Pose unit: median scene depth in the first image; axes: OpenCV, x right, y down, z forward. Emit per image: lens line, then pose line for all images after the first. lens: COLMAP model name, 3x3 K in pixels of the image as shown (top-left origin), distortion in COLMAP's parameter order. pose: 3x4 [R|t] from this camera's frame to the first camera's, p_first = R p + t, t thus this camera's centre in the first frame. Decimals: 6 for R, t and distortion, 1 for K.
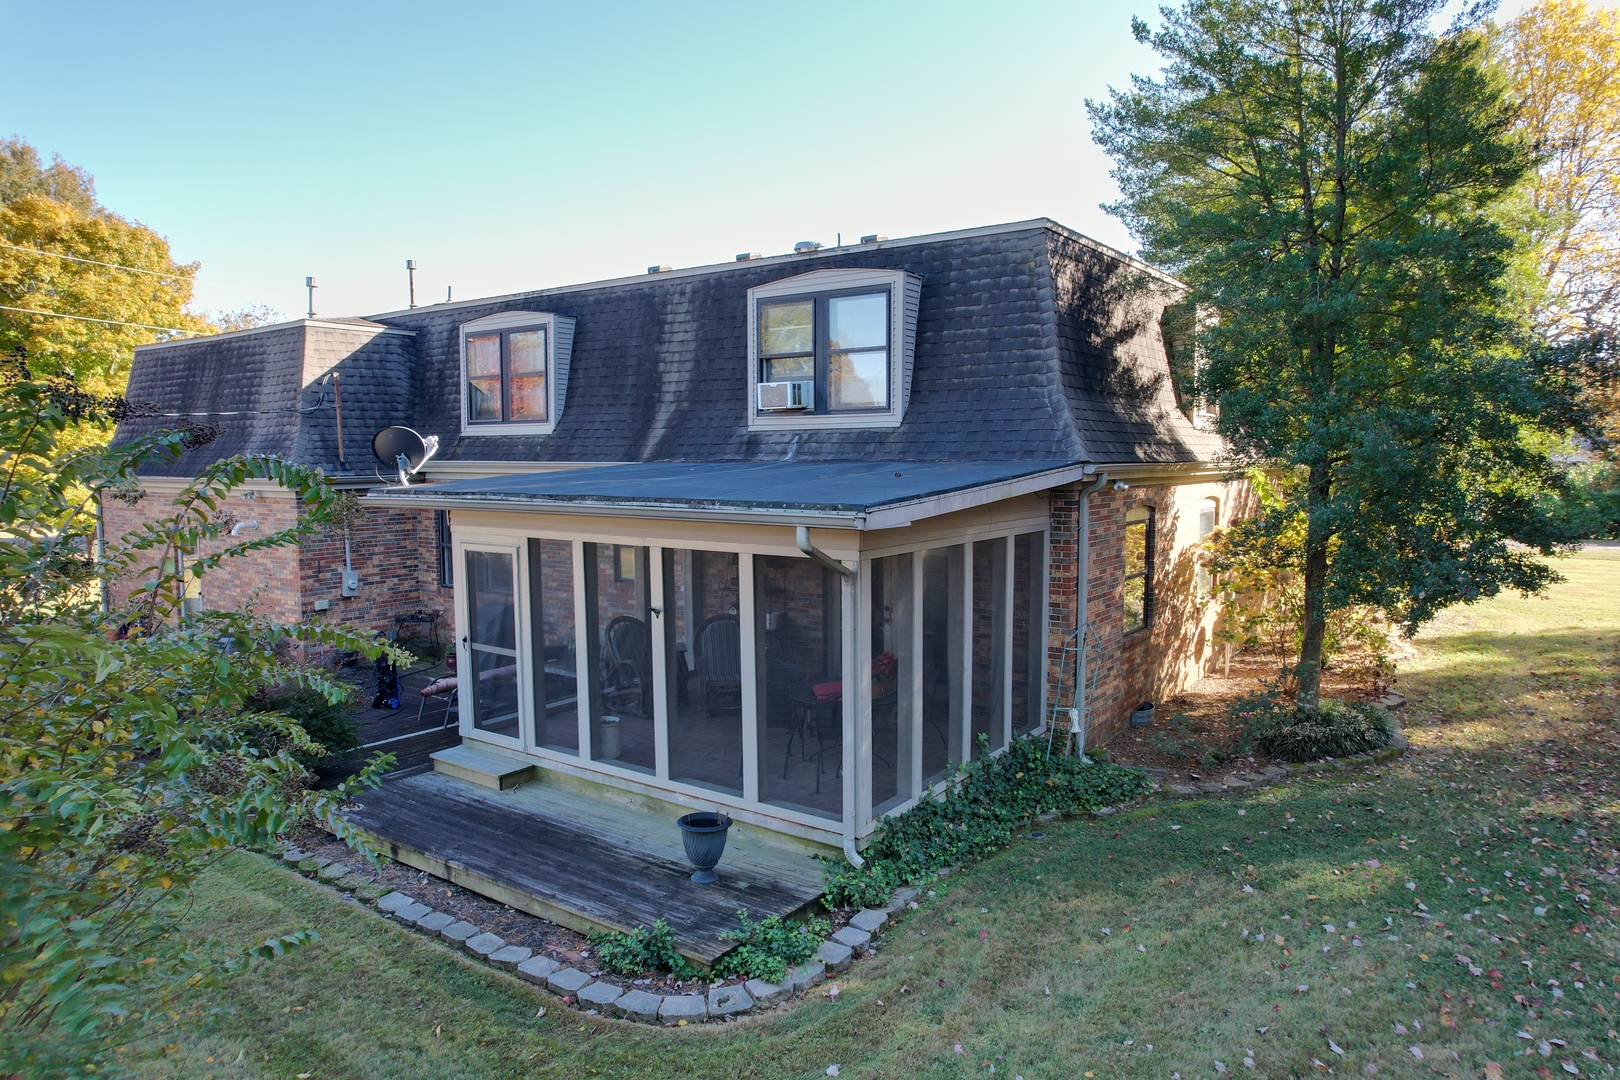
lens RADIAL K [[1033.1, 0, 816.1], [0, 1033.1, 538.8], [0, 0, 1]] dist [-0.054860, 0.034644]
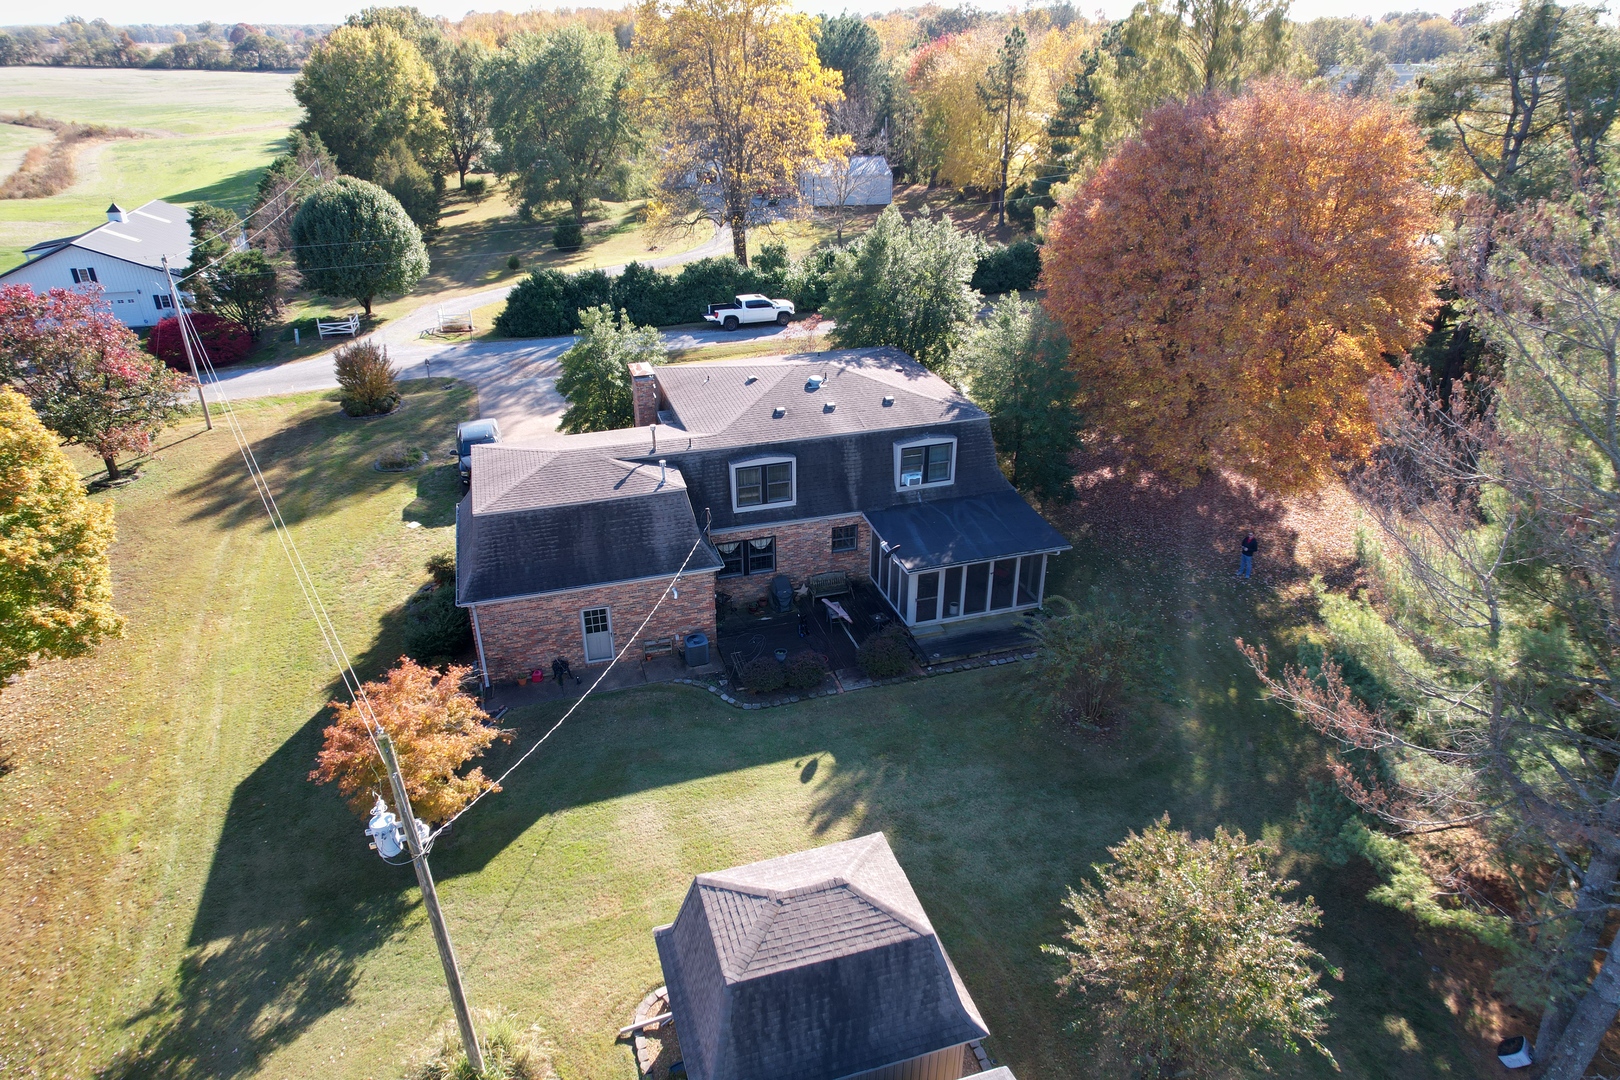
lens RADIAL K [[1031.0, 0, 810.0], [0, 1031.0, 540.0], [0, 0, 1]] dist [-0.066422, 0.061273]
pose [[0.605590, -0.359335, 0.710028, -2.105035], [0.065628, 0.911757, 0.405452, -1.065818], [-0.793066, -0.198940, 0.575733, -0.424254]]
